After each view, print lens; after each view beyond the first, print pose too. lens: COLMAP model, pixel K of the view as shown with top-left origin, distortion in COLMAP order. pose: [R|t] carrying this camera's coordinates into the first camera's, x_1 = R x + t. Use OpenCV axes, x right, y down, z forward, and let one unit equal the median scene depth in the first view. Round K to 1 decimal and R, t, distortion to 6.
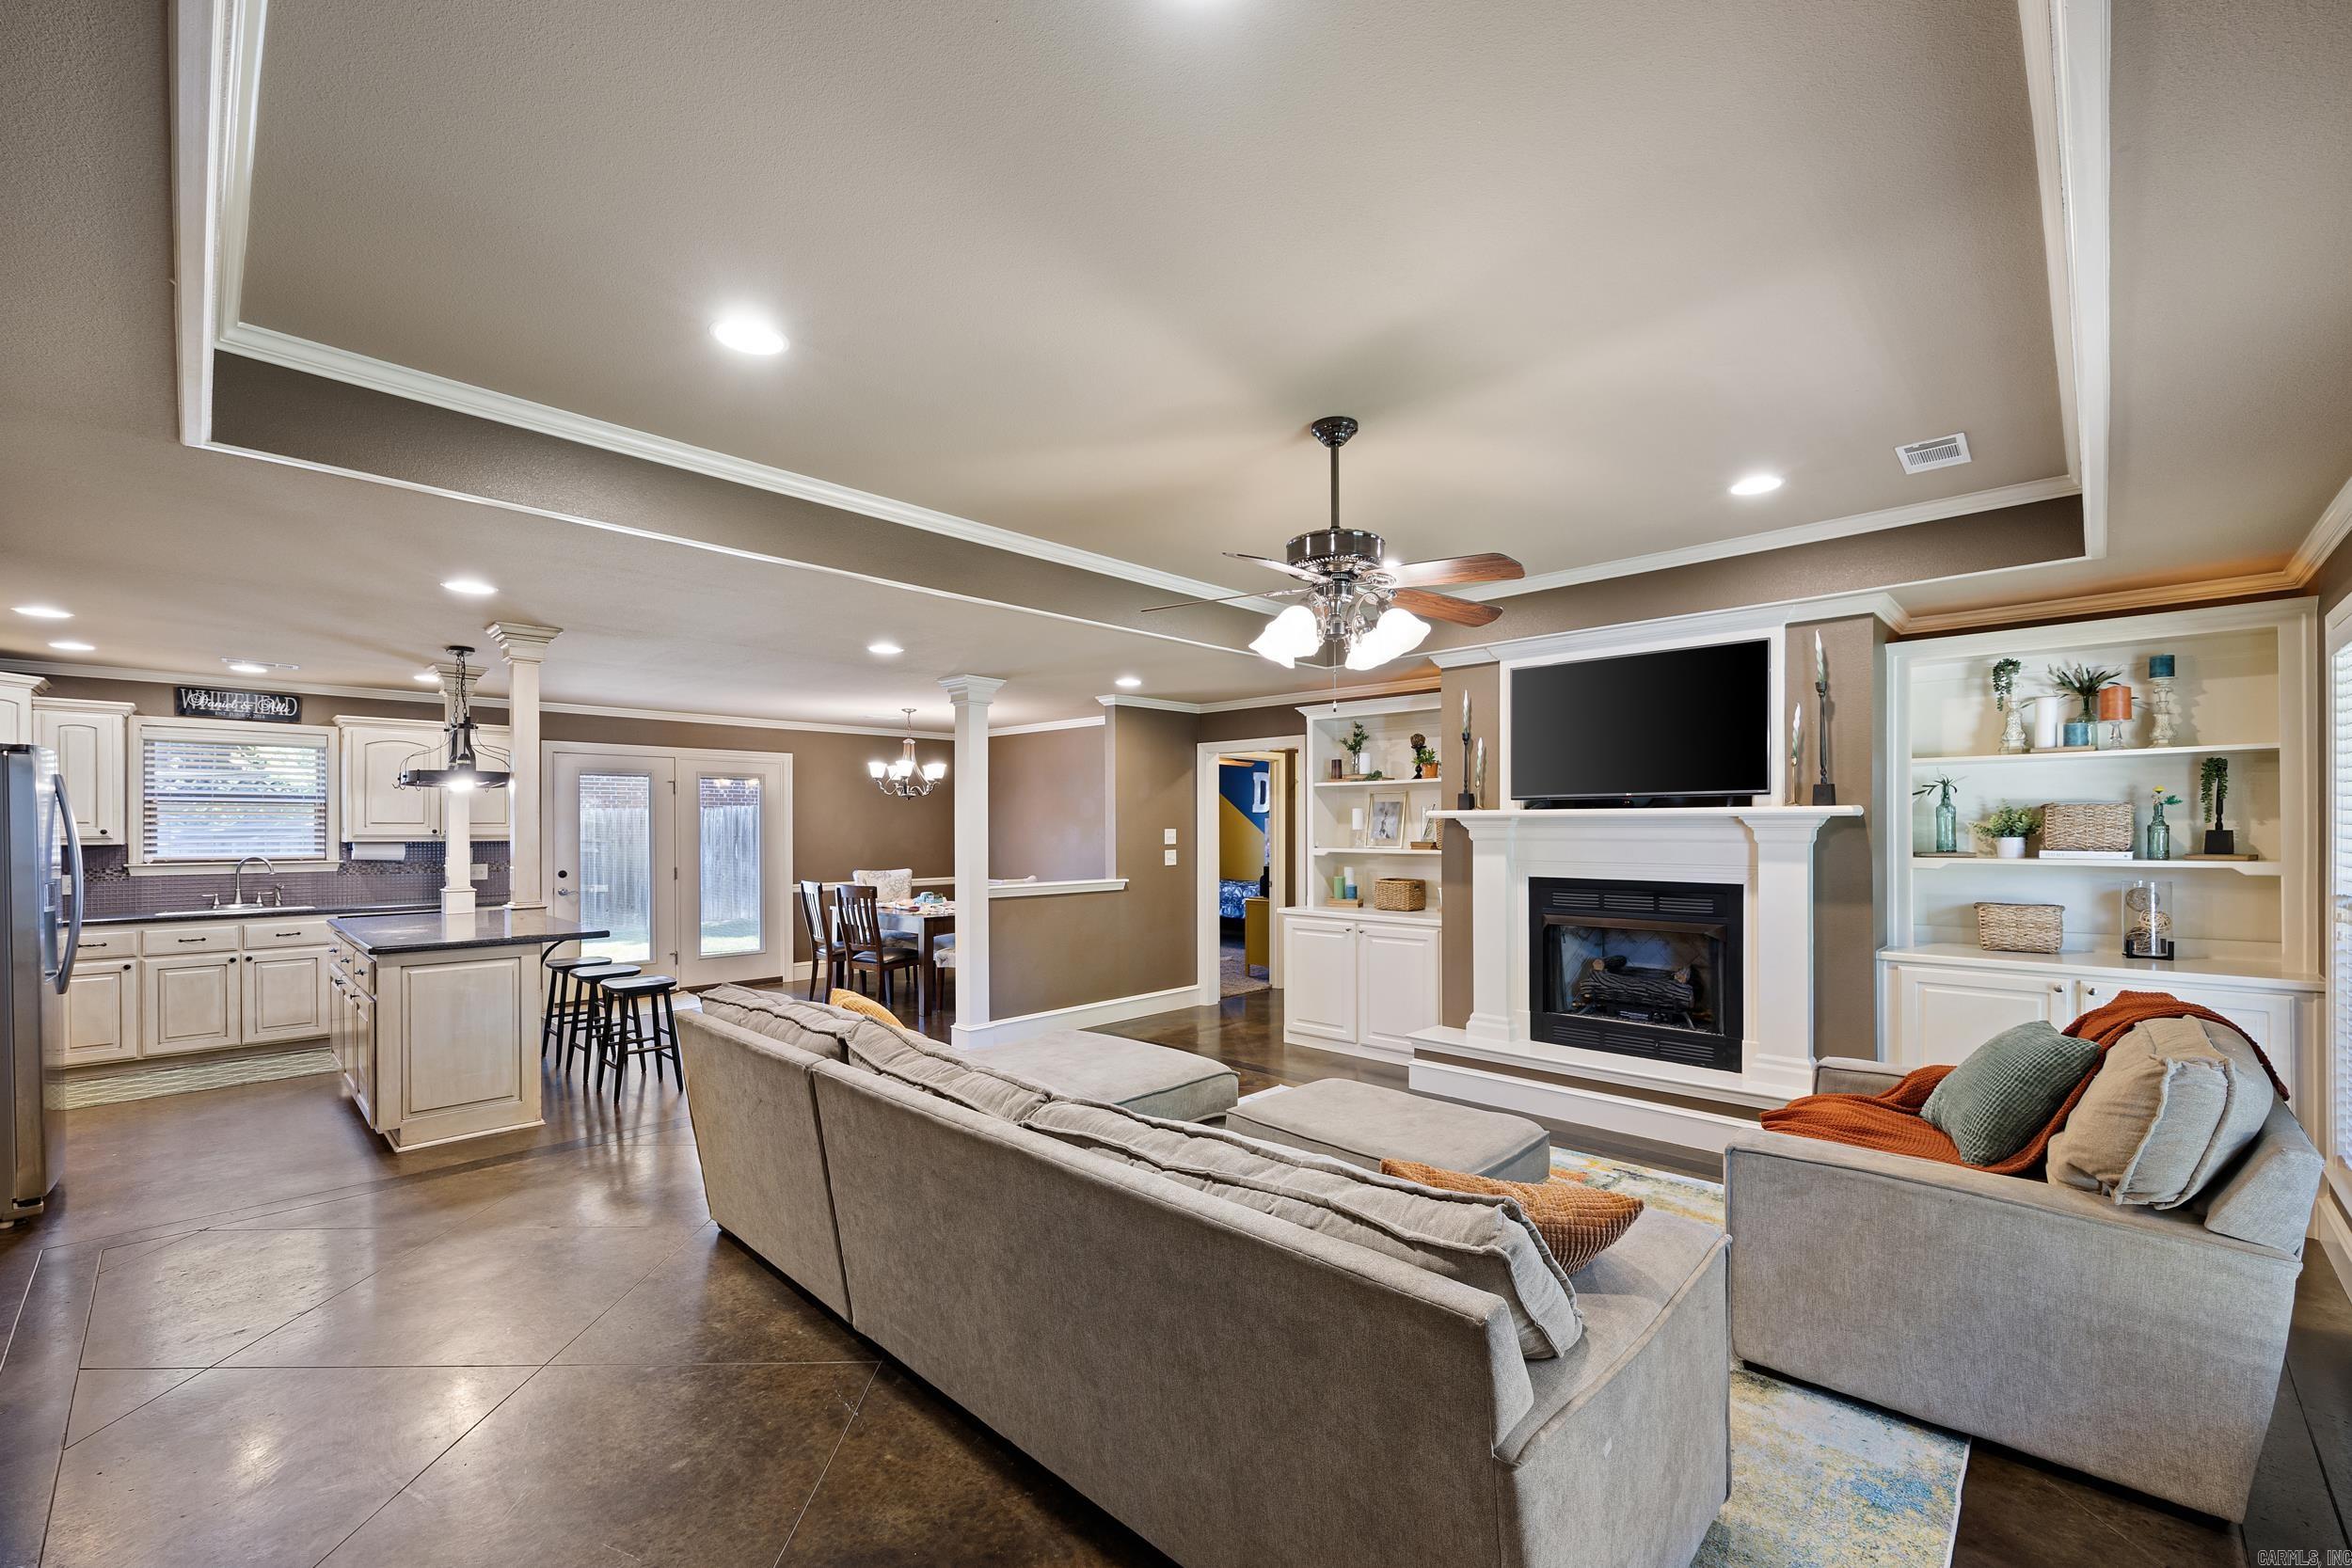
lens RADIAL K [[965.1, 0, 1164.1], [0, 965.1, 829.3], [0, 0, 1]] dist [0.001036, 0.000233]
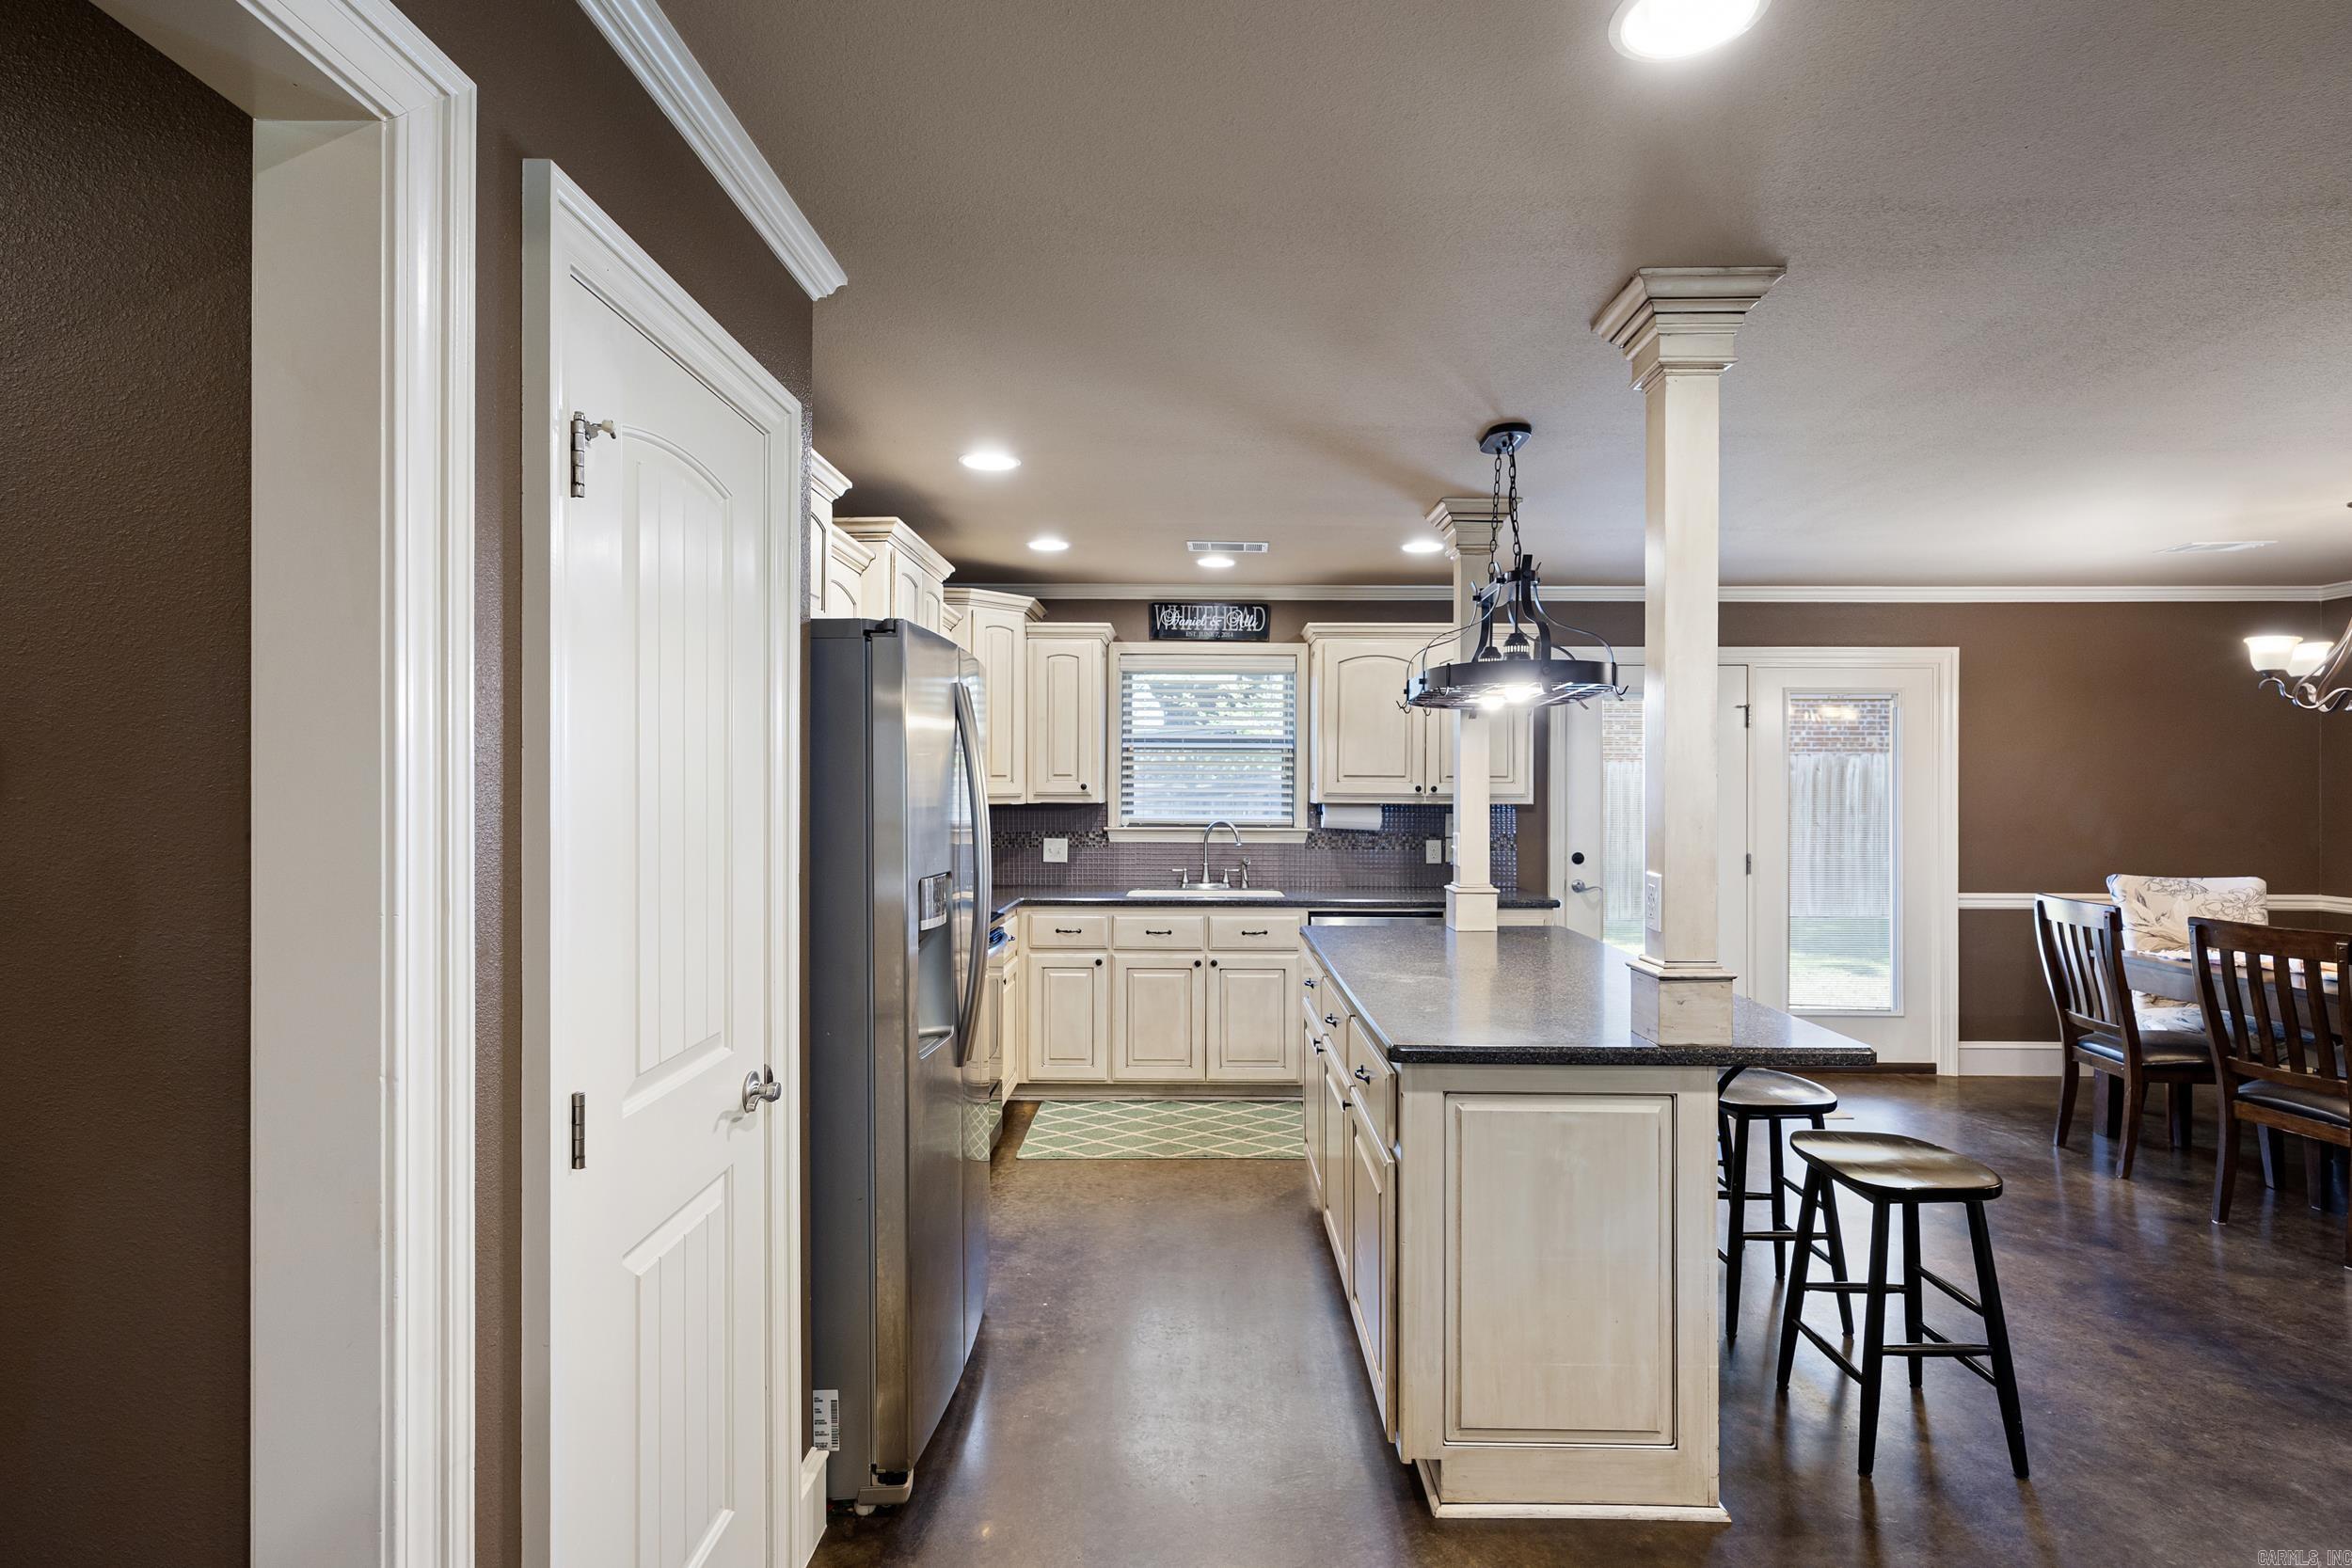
lens RADIAL K [[1067.4, 0, 1177.3], [0, 1067.4, 787.5], [0, 0, 1]] dist [-0.002874, -0.000451]
pose [[0.690400, 0.003216, -0.723421, -0.378210], [-0.006065, 0.999981, -0.001344, 0.003658], [0.723403, 0.005315, 0.690406, 0.416520]]
